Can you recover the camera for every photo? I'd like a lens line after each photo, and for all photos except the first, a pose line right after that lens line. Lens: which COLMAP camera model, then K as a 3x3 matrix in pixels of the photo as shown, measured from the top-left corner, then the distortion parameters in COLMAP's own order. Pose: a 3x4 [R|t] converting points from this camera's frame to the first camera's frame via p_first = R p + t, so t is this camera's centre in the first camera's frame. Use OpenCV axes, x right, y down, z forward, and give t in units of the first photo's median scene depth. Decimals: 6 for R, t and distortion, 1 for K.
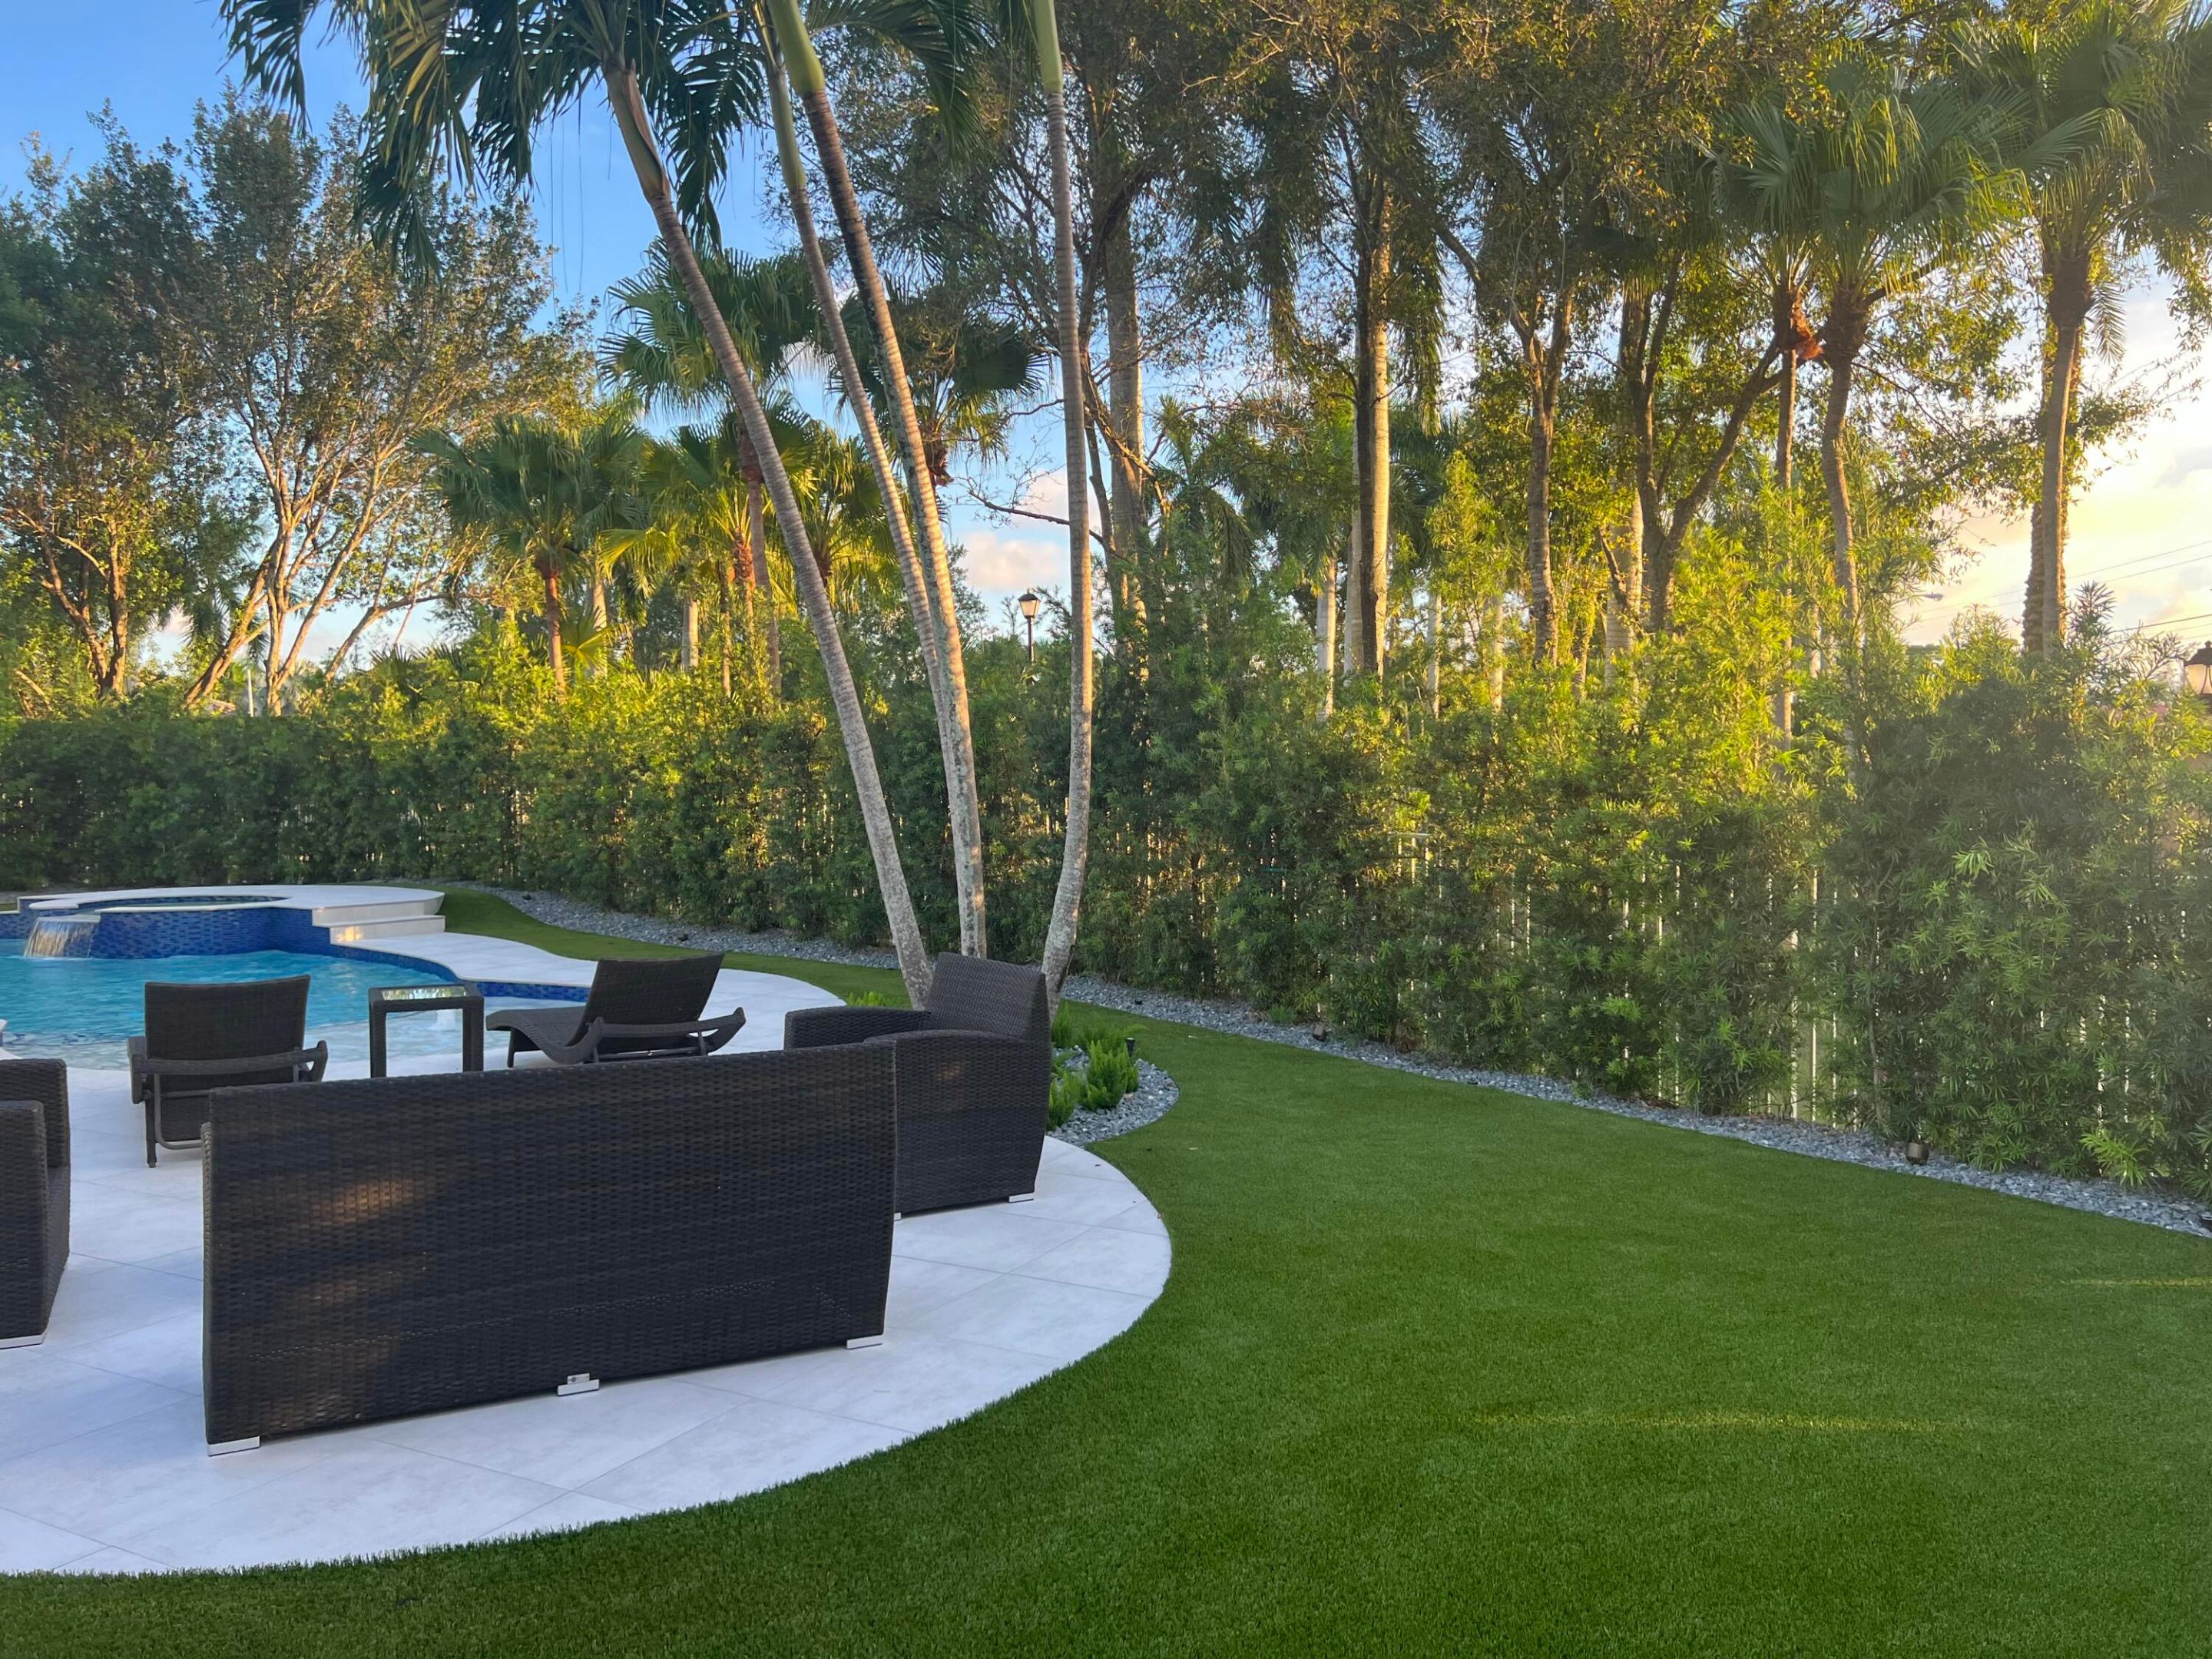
lens RADIAL K [[1672.6, 0, 1106.0], [0, 1672.6, 829.5], [0, 0, 1]] dist [0.080957, -0.075445]
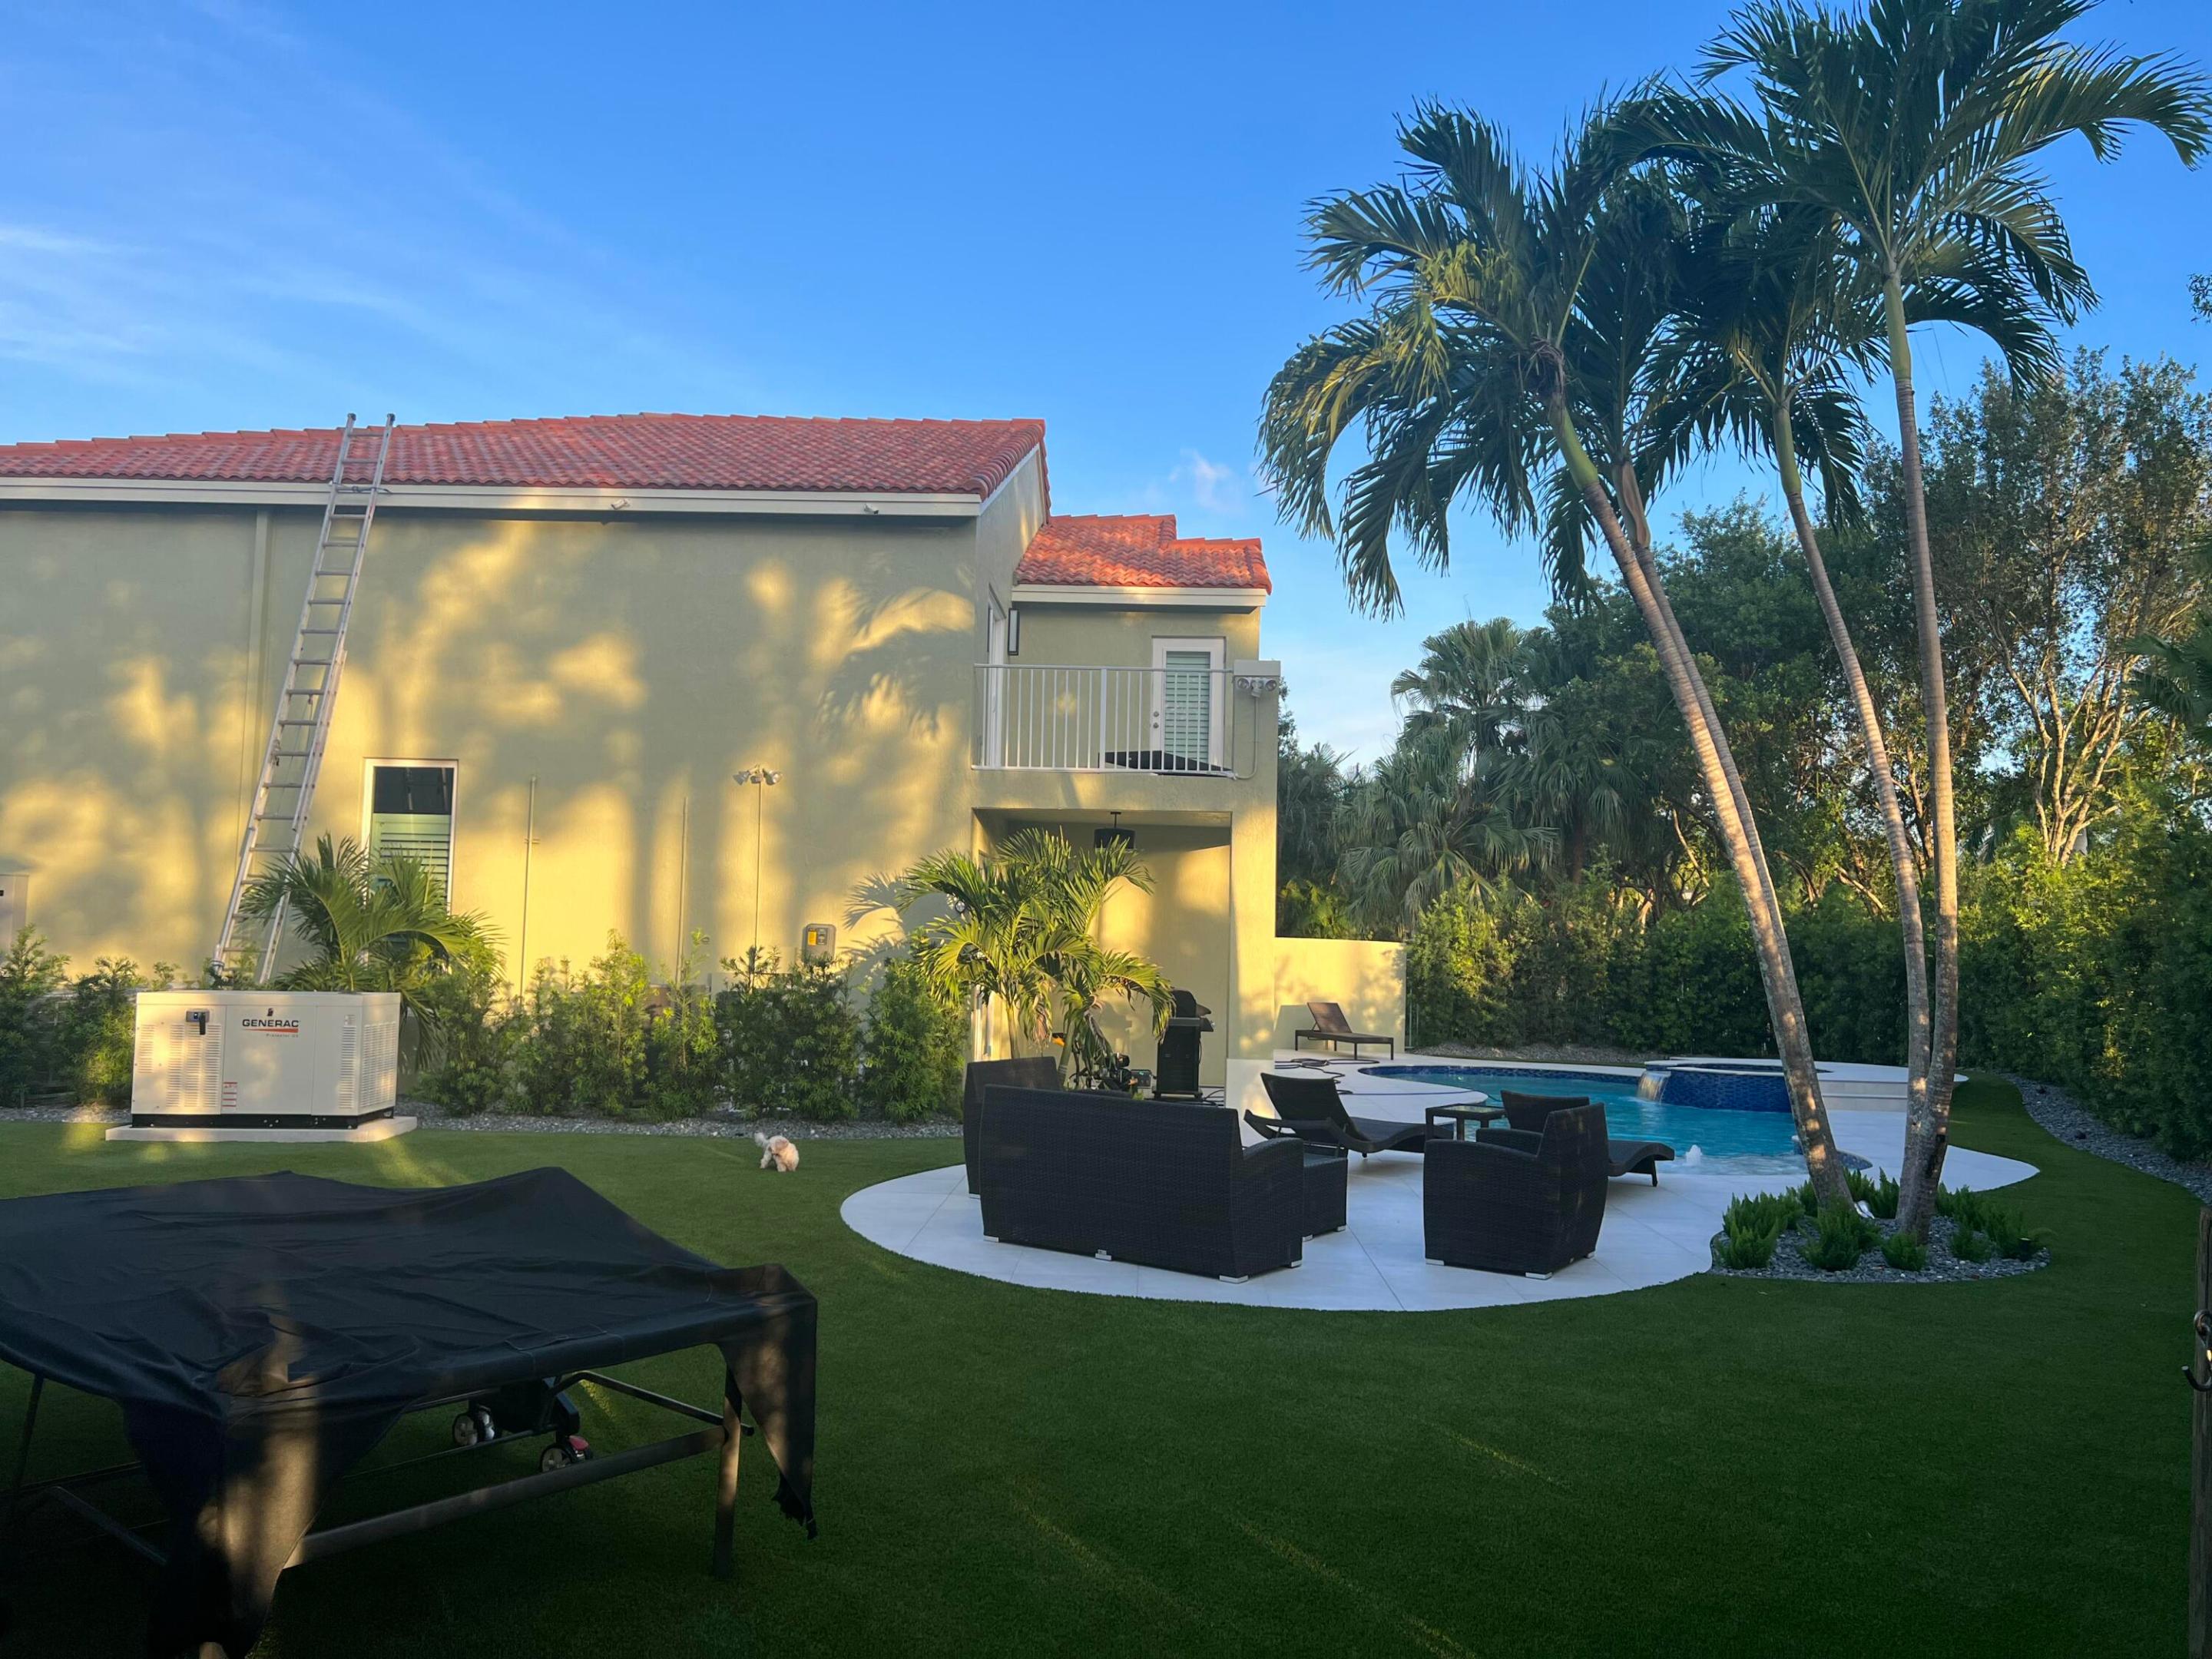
lens RADIAL K [[1659.8, 0, 1103.2], [0, 1659.8, 842.0], [0, 0, 1]] dist [0.084101, -0.115034]
pose [[0.429431, -0.052670, -0.901562, 0.405442], [-0.047337, 0.995613, -0.080712, -0.001611], [0.901858, 0.077338, 0.425054, 0.031074]]
